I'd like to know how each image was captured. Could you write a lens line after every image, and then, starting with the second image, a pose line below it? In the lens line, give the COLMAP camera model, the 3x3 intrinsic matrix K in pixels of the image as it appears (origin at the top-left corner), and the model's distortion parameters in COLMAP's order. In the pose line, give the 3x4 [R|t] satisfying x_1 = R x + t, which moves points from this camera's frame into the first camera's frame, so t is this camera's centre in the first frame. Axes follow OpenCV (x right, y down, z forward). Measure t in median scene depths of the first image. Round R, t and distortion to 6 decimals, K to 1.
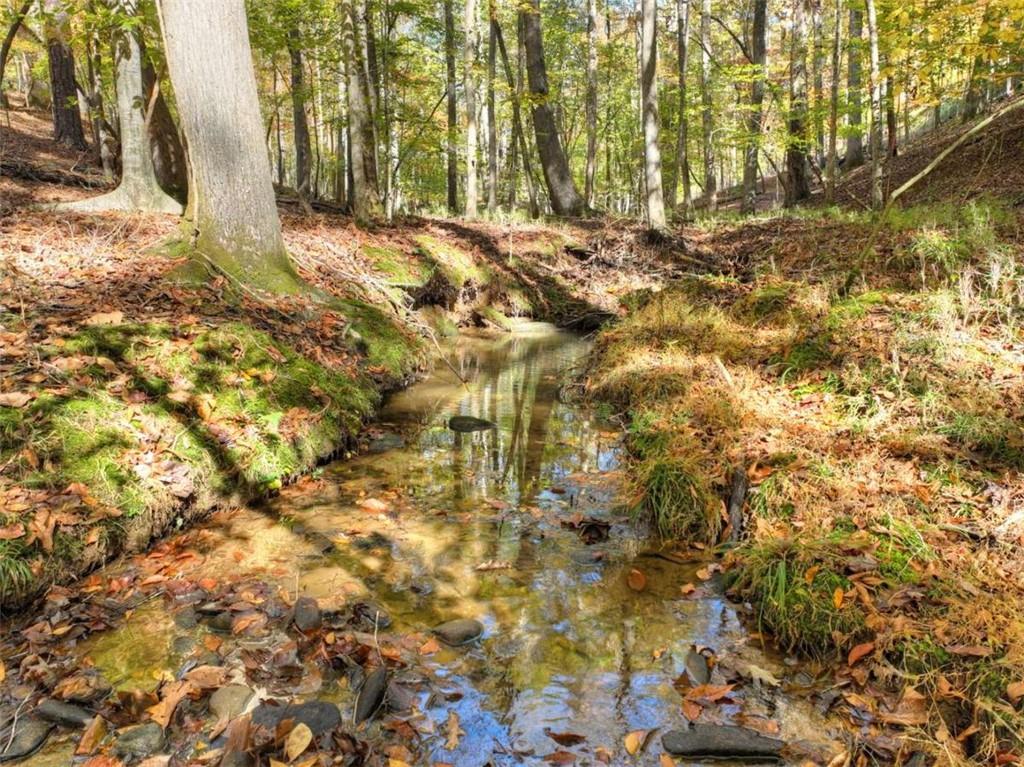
lens RADIAL K [[718.2, 0, 511.6], [0, 718.2, 383.9], [0, 0, 1]] dist [-0.001634, 0.002329]
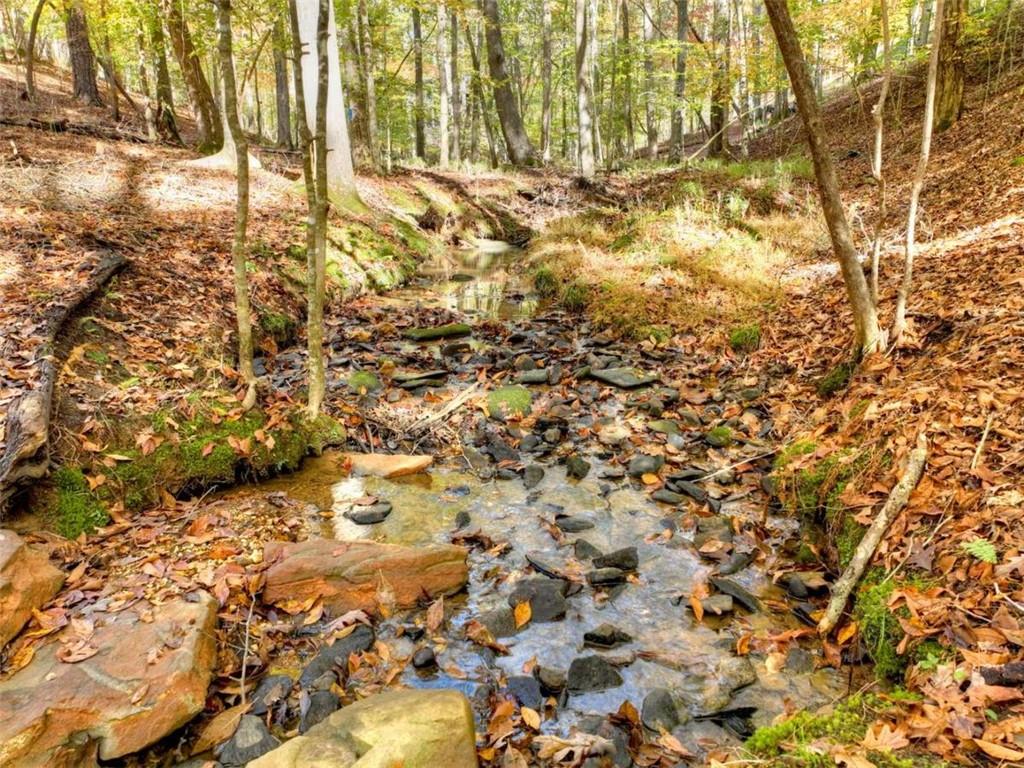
lens RADIAL K [[718.2, 0, 513.2], [0, 718.2, 382.6], [0, 0, 1]] dist [-0.001634, 0.002329]
pose [[0.998441, -0.014387, 0.053924, -0.010342], [0.010630, 0.997538, 0.069314, 0.076668], [-0.054789, -0.068633, 0.996136, -0.374348]]
